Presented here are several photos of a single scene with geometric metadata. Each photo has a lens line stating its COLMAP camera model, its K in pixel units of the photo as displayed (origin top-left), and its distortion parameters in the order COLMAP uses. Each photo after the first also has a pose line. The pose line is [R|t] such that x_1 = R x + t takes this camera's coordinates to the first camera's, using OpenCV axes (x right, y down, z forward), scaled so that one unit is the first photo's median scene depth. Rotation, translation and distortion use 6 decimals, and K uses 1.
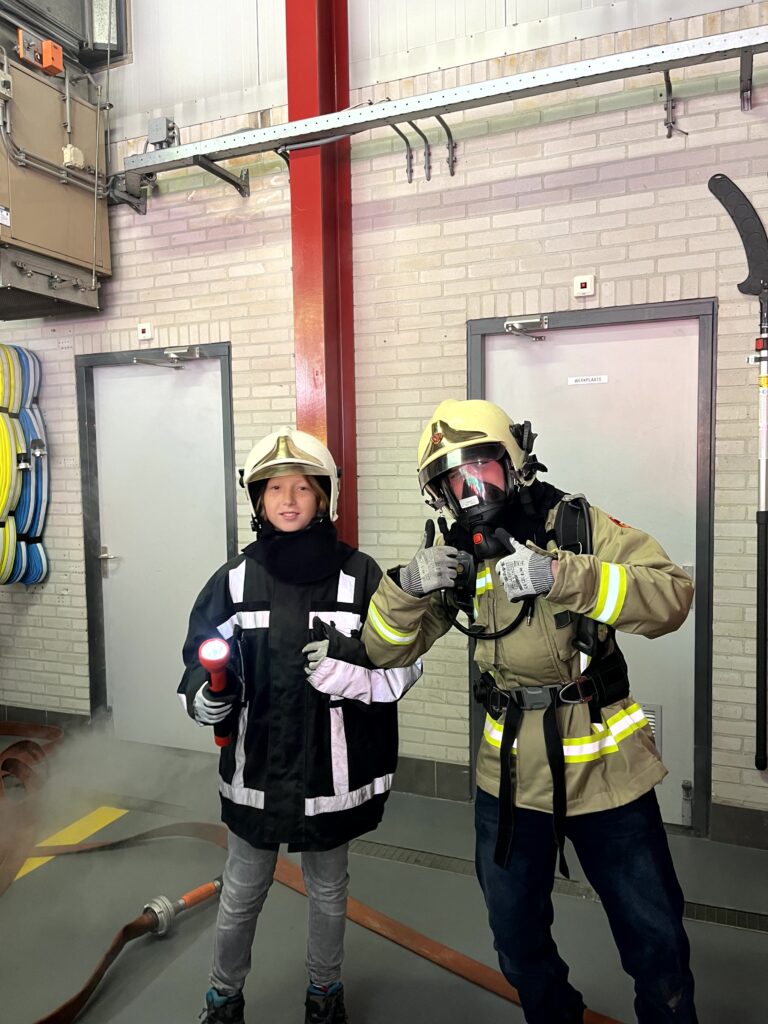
lens RADIAL K [[761.0, 0, 386.5], [0, 761.0, 521.7], [0, 0, 1]] dist [0.049132, -0.074822]
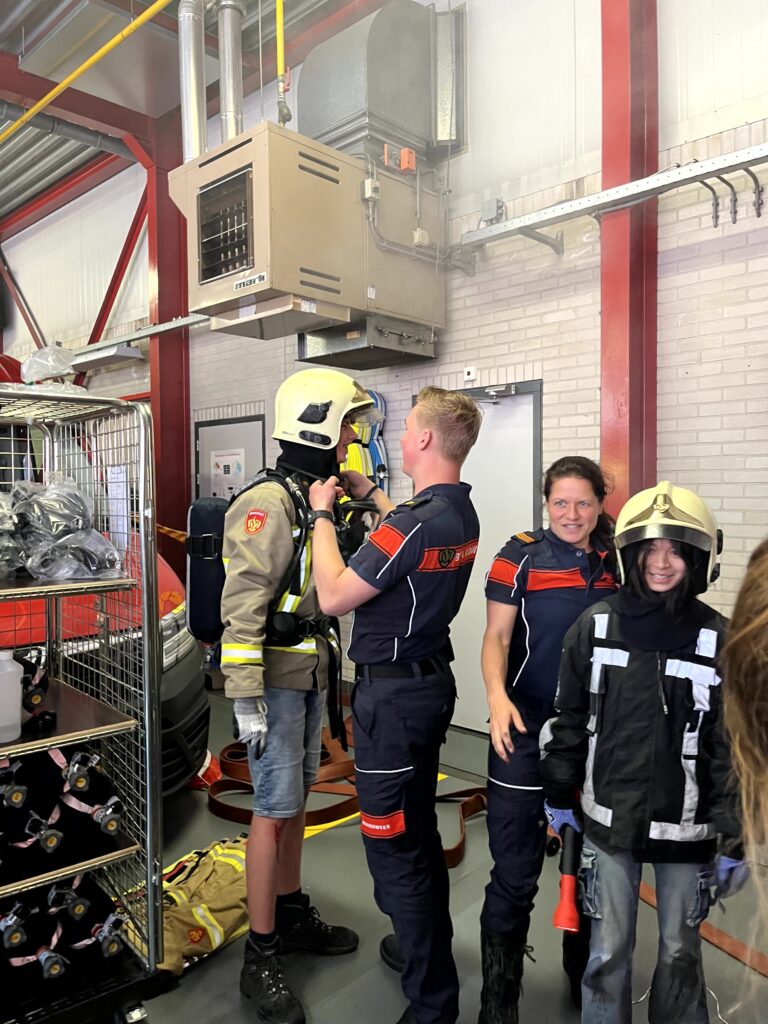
lens RADIAL K [[761.0, 0, 388.5], [0, 761.0, 514.0], [0, 0, 1]] dist [0.049132, -0.074822]
pose [[0.931322, 0.020153, -0.363638, 0.002558], [-0.034090, 0.998908, -0.031949, 0.012889], [0.362597, 0.042151, 0.930992, -0.154615]]
